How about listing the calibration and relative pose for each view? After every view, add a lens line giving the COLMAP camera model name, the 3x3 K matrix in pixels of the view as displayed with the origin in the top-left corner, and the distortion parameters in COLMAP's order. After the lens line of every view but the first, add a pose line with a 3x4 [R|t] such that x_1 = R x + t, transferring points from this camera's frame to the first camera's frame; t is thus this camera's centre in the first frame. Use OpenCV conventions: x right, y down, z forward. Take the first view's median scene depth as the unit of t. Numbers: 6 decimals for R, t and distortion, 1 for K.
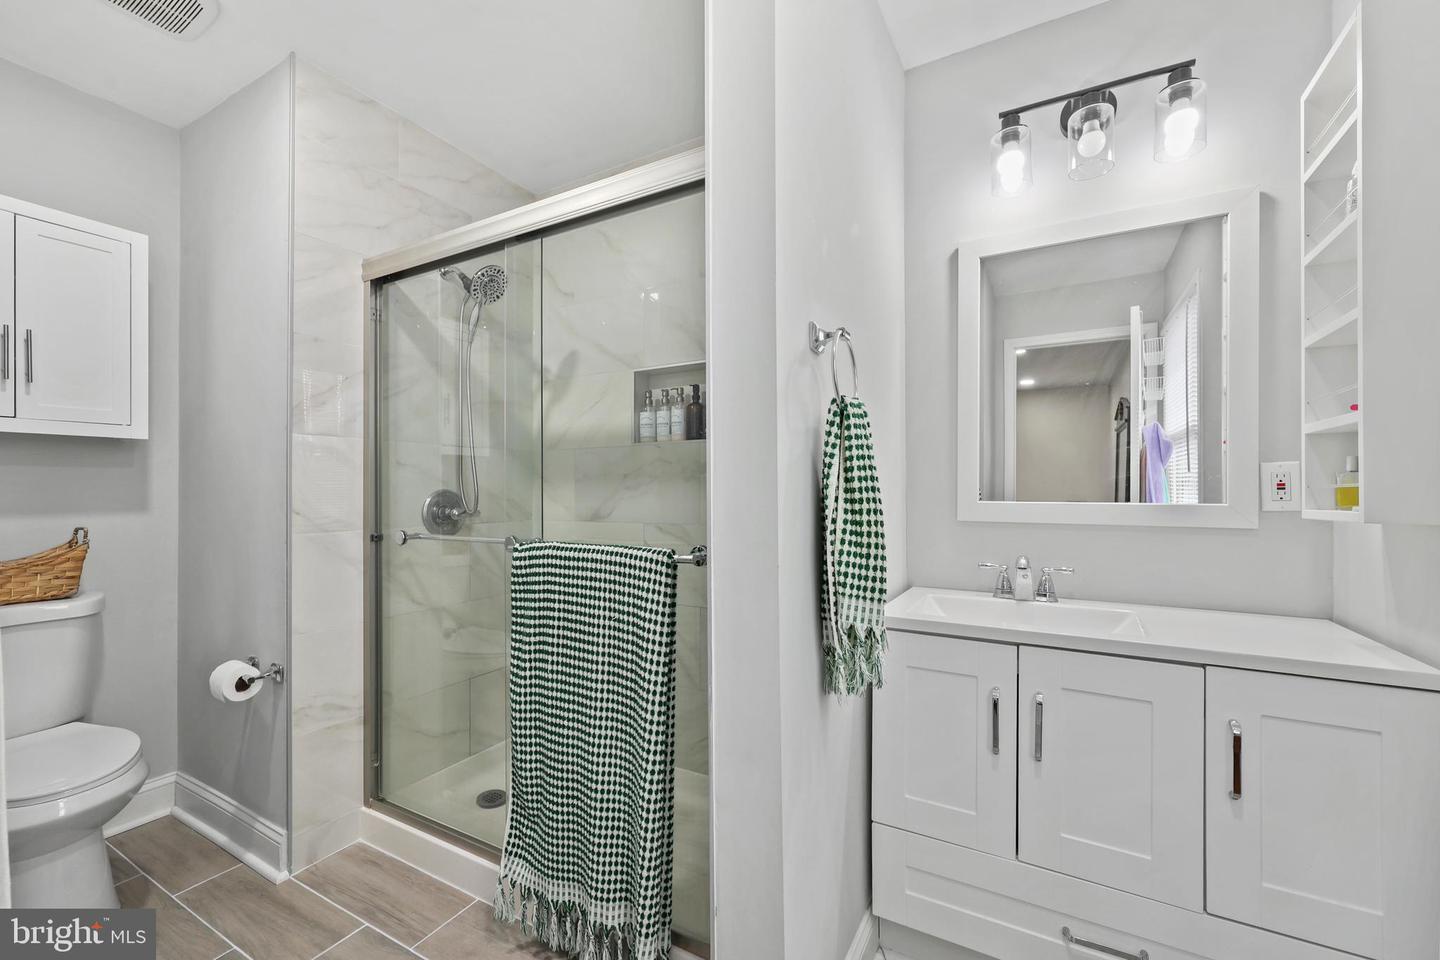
lens RADIAL K [[611.4, 0, 720.2], [0, 611.4, 485.1], [0, 0, 1]] dist [0.001323, -0.000494]
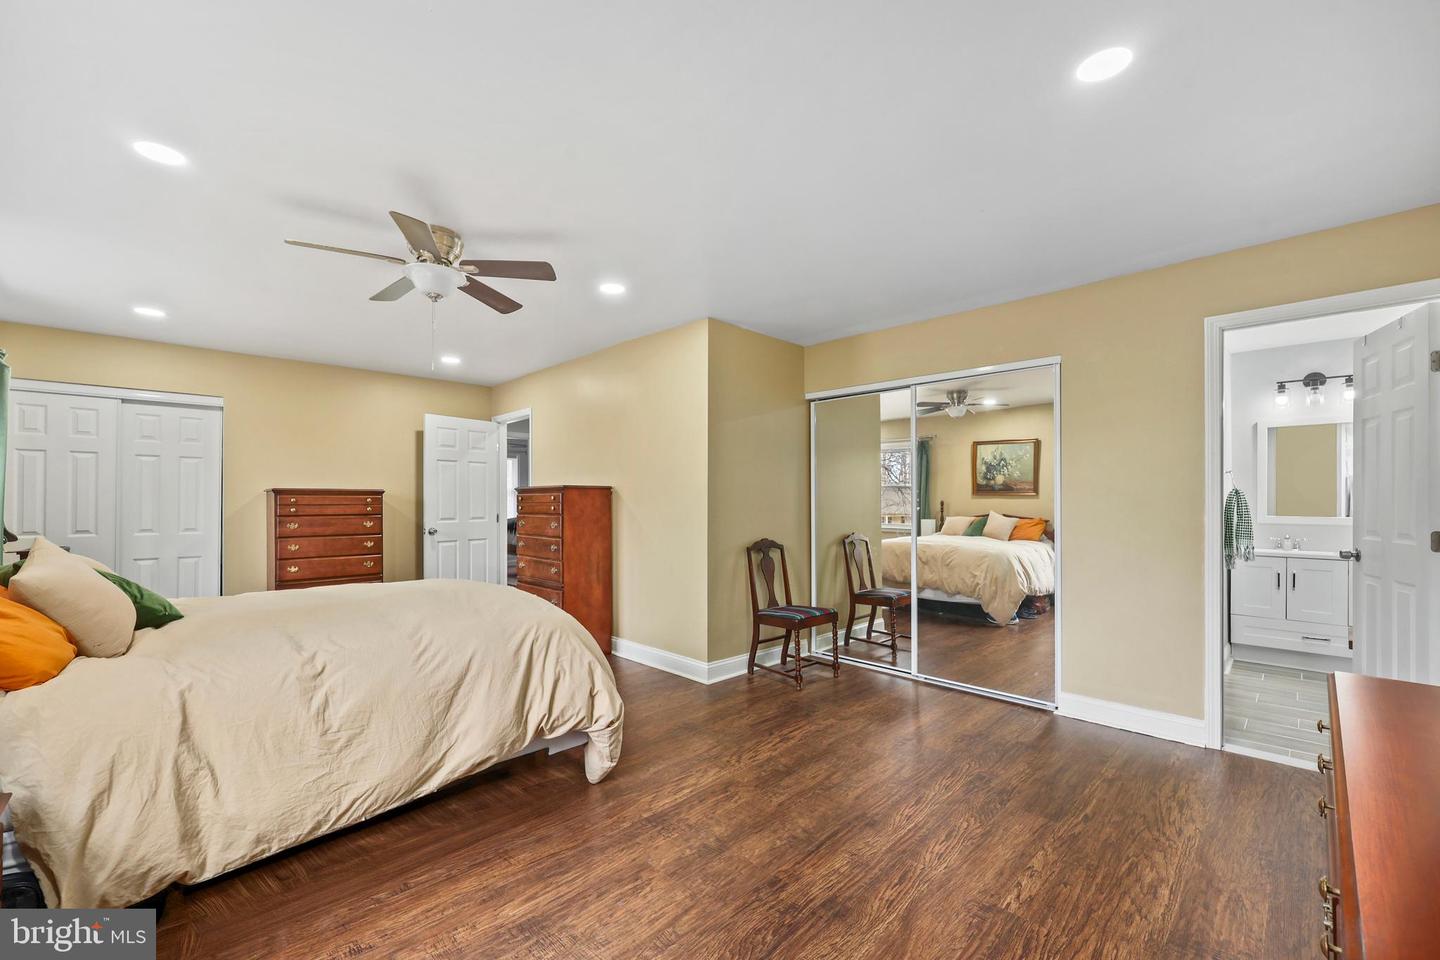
lens RADIAL K [[611.4, 0, 715.4], [0, 611.4, 493.5], [0, 0, 1]] dist [0.001323, -0.000494]
pose [[0.967375, 0.003804, -0.253320, -1.548313], [-0.002710, 0.999985, 0.004667, -0.105340], [0.253334, -0.003828, 0.967371, -2.779728]]
